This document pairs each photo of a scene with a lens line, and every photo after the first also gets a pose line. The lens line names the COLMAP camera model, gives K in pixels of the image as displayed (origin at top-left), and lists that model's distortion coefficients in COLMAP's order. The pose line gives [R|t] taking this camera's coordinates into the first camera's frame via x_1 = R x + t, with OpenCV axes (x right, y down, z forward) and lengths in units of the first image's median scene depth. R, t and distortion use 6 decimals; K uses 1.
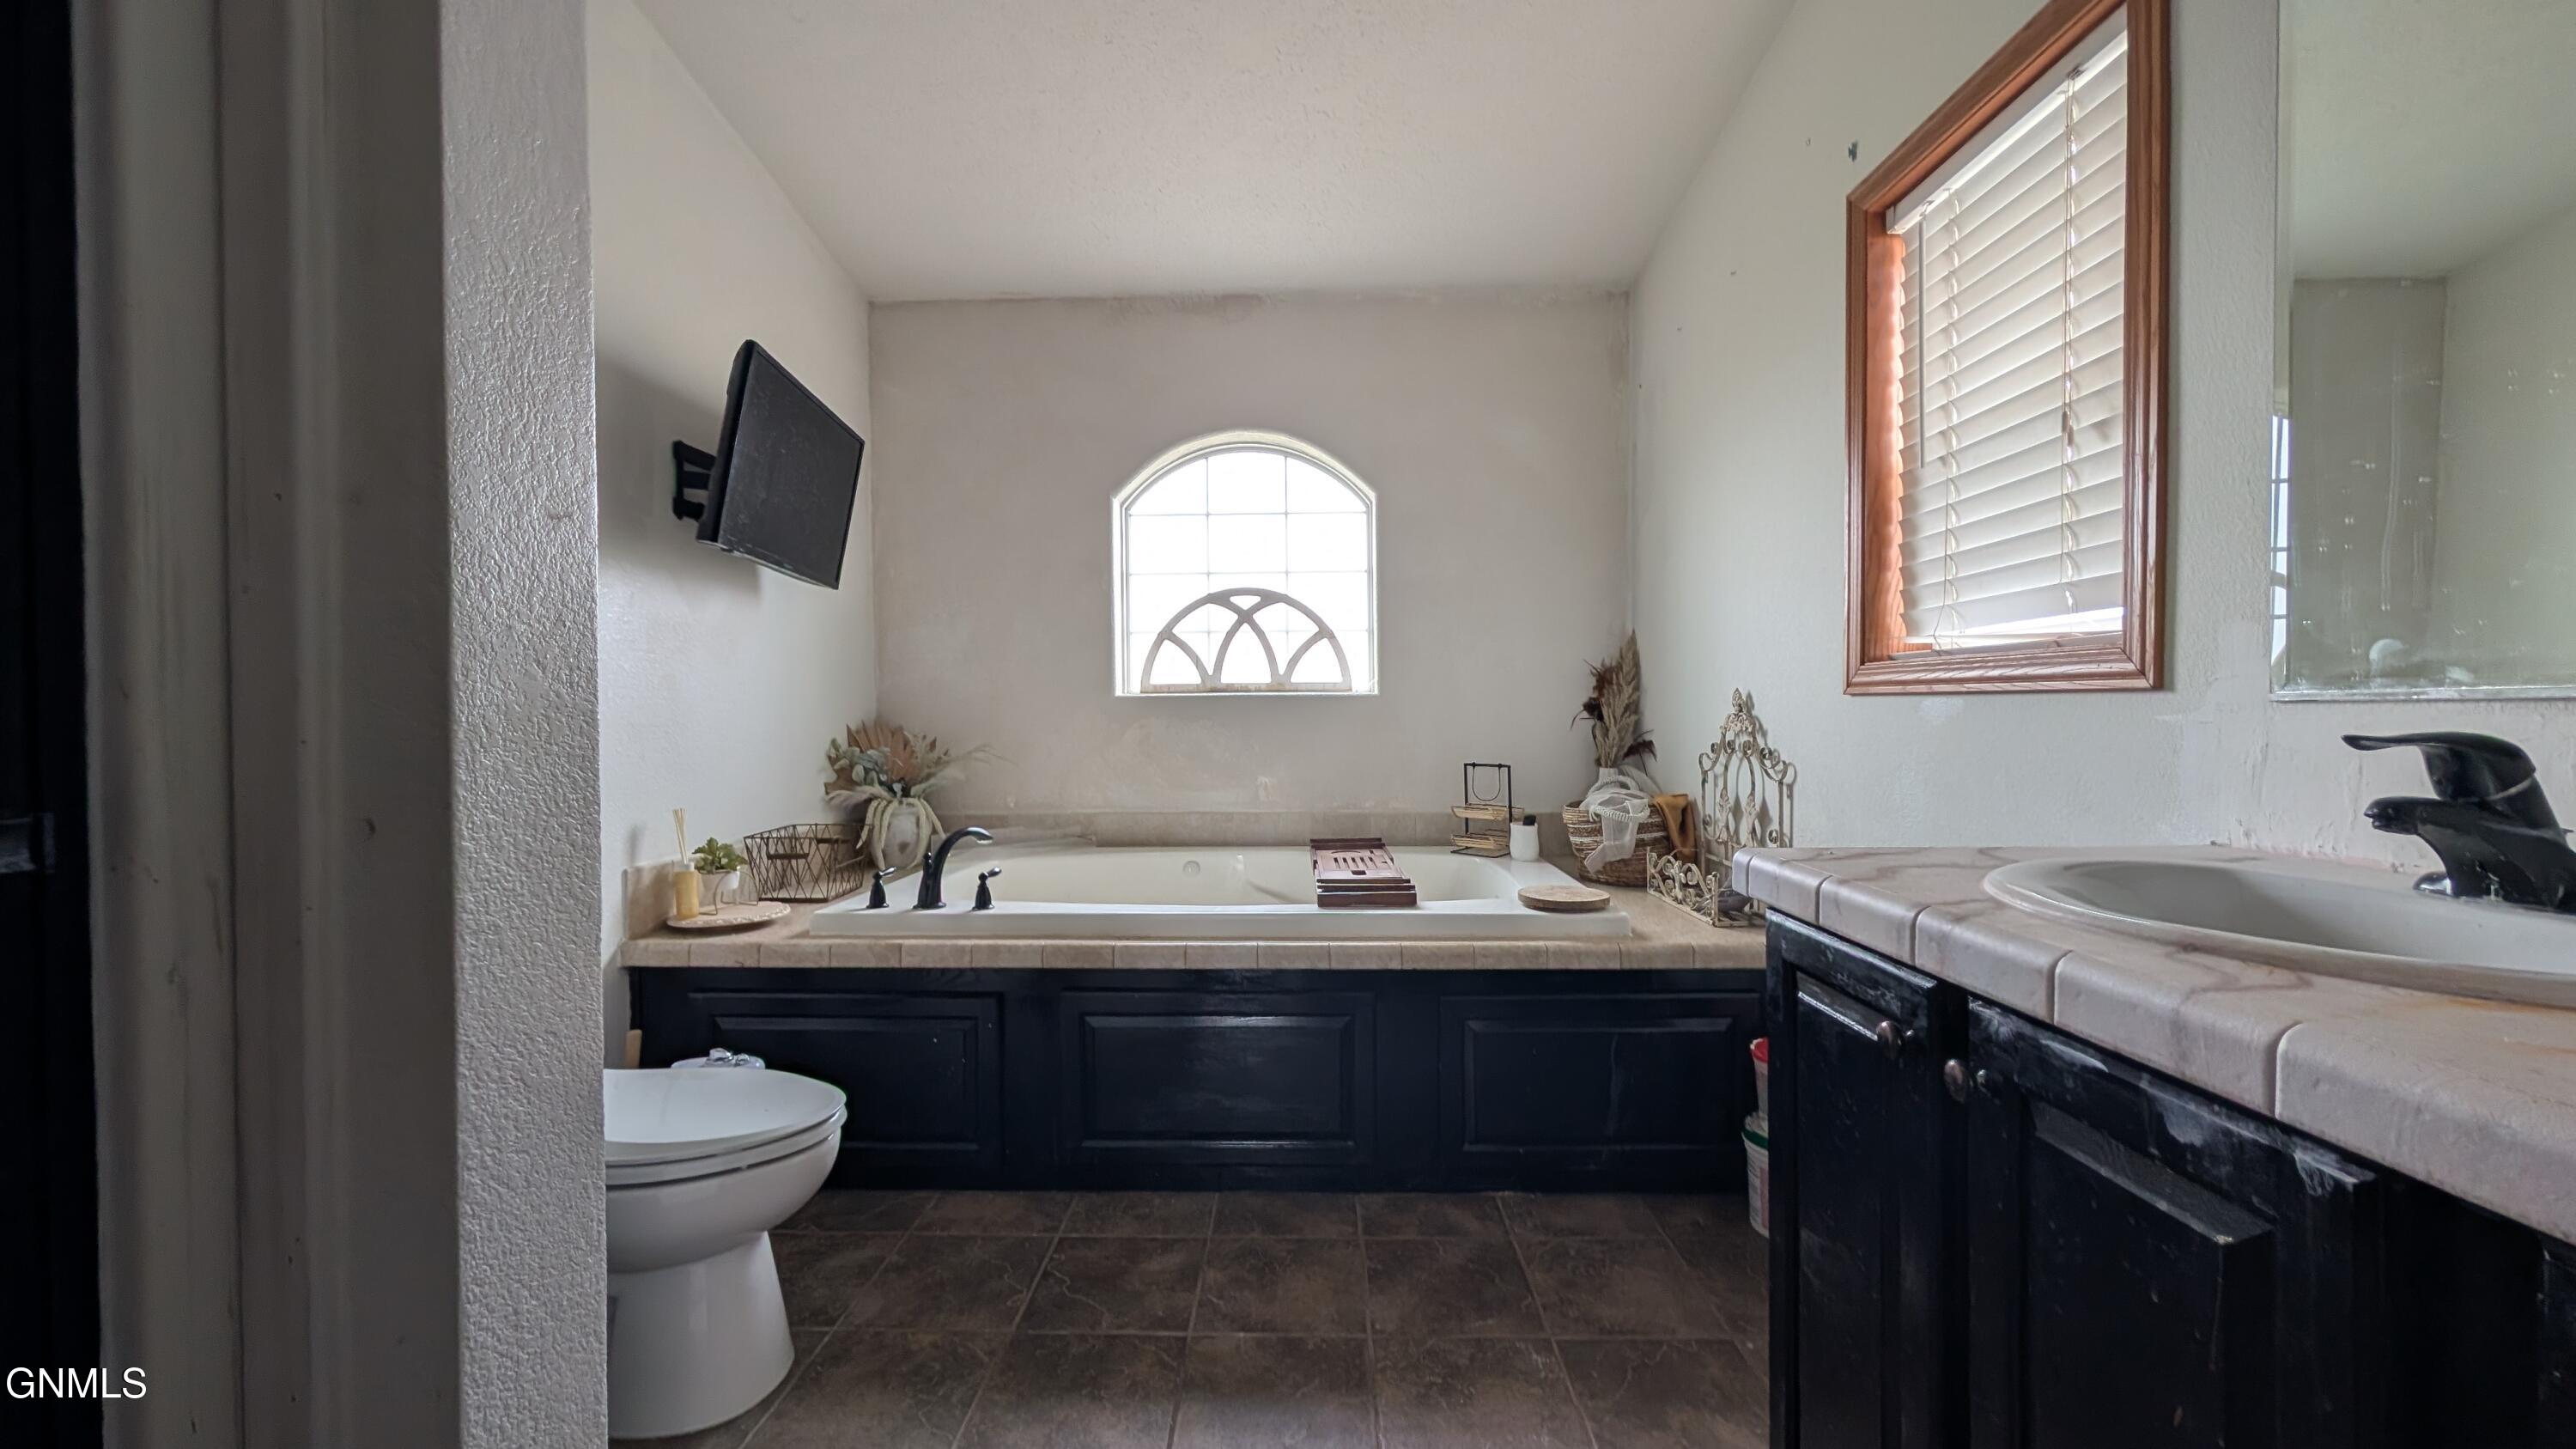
lens RADIAL K [[966.7, 0, 1288.1], [0, 966.7, 724.0], [0, 0, 1]] dist [-0.000784, 0.000415]
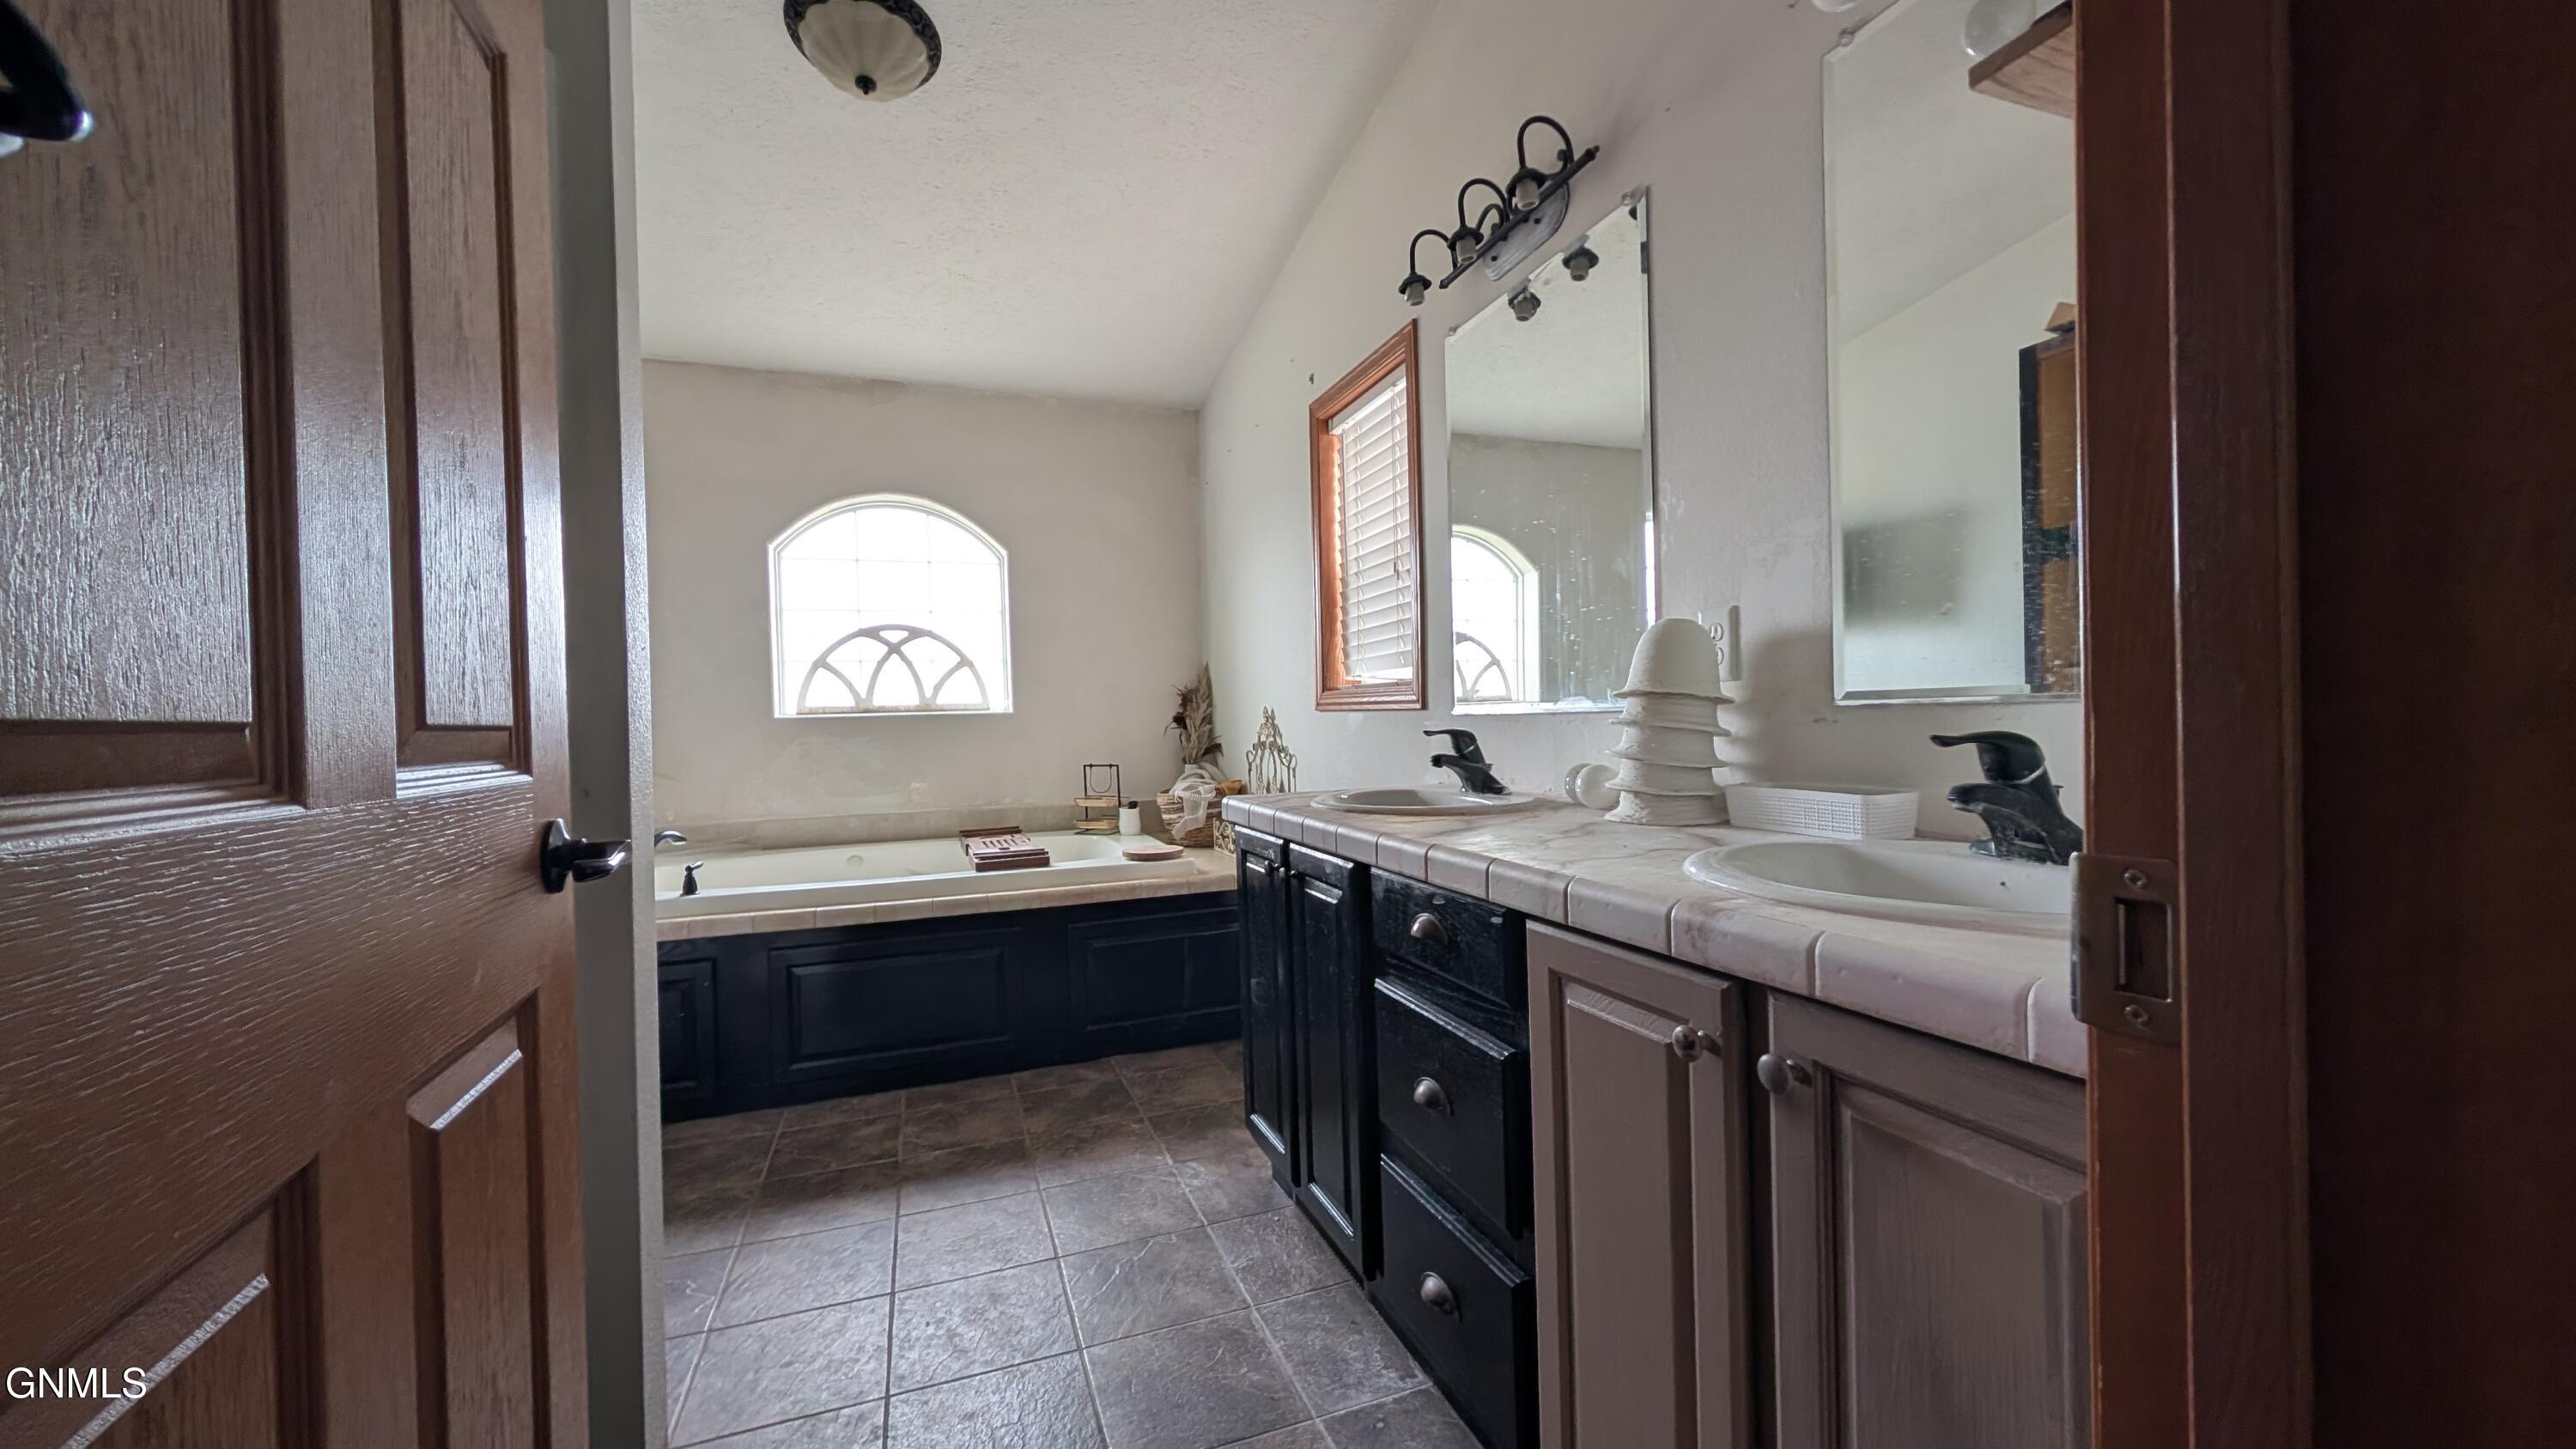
lens RADIAL K [[966.7, 0, 1288.1], [0, 966.7, 726.8], [0, 0, 1]] dist [-0.000784, 0.000415]
pose [[0.926828, -0.021921, 0.374845, -0.068318], [0.024725, 0.999691, -0.002672, -0.000142], [-0.374671, 0.011745, 0.927083, -0.433842]]
